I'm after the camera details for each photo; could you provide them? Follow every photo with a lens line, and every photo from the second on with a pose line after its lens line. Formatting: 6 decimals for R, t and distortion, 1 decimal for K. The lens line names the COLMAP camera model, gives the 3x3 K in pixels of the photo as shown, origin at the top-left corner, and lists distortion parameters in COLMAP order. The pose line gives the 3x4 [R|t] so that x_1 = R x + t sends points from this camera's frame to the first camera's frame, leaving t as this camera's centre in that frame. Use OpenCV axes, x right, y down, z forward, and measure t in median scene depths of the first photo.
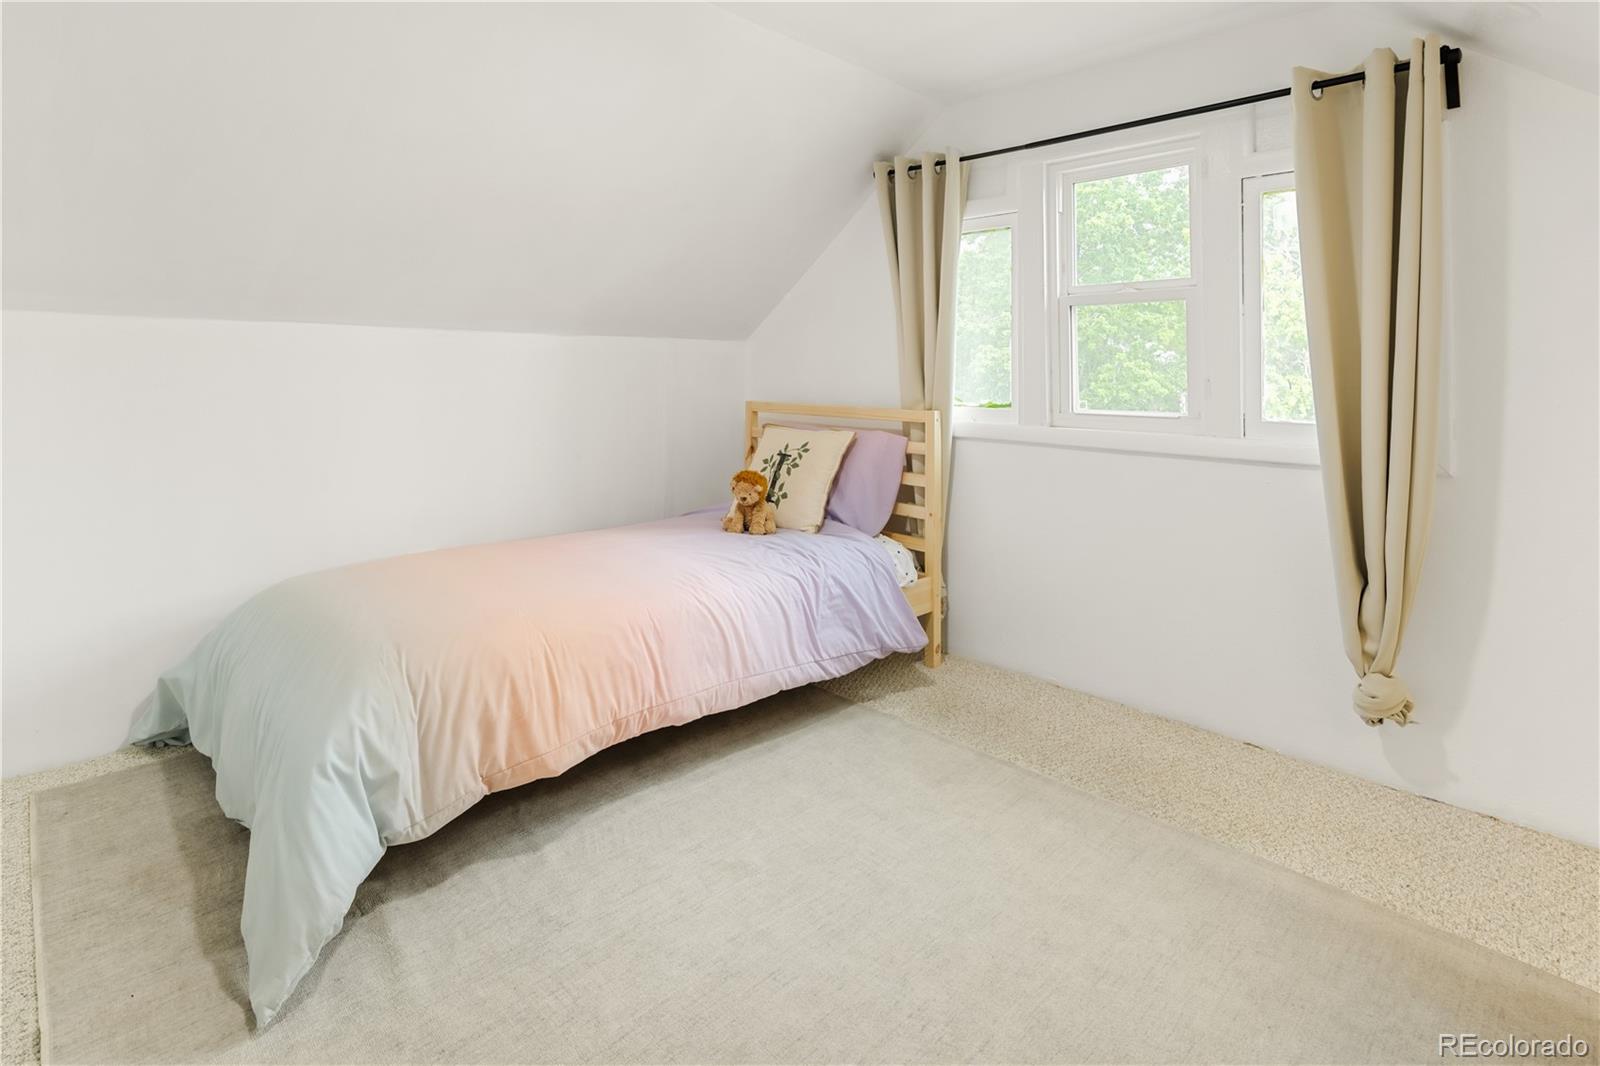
lens RADIAL K [[791.5, 0, 799.8], [0, 791.5, 379.4], [0, 0, 1]] dist [-0.001163, -0.000799]
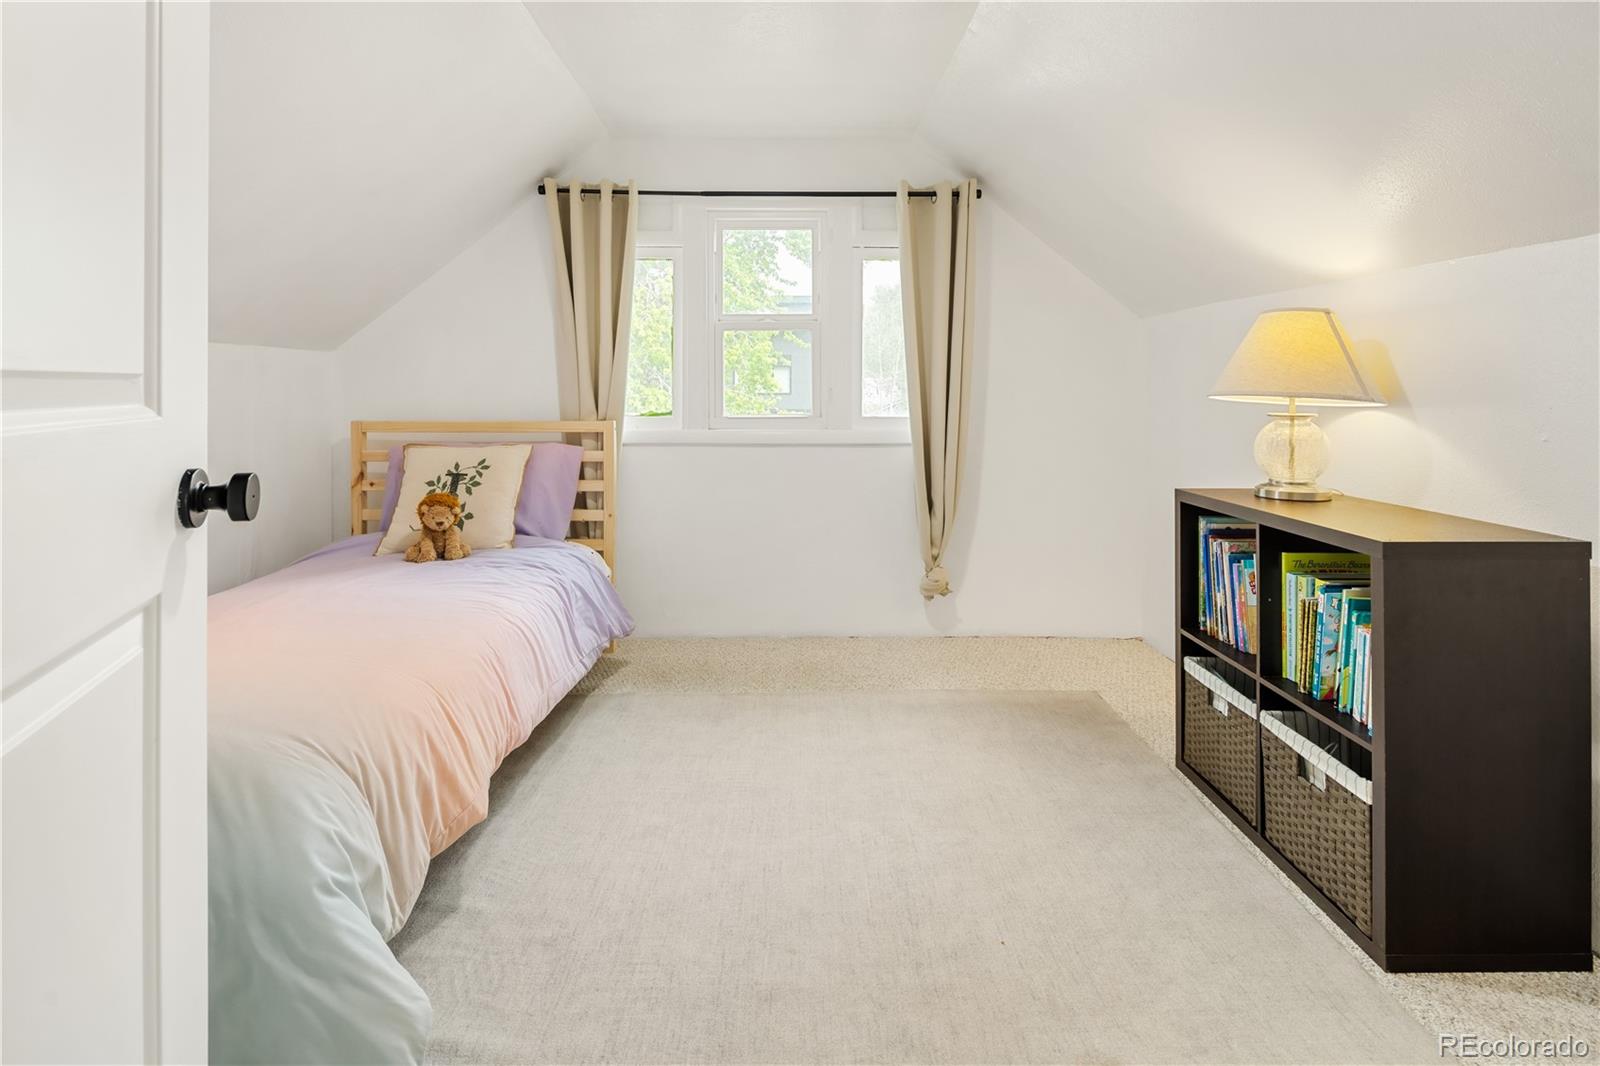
lens RADIAL K [[774.9, 0, 798.6], [0, 774.9, 441.0], [0, 0, 1]] dist [-0.000534, -0.000079]
pose [[0.696932, -0.059376, 0.714675, -0.416627], [0.013727, 0.997488, 0.069487, -0.003232], [-0.717006, -0.038617, 0.695996, 0.069707]]
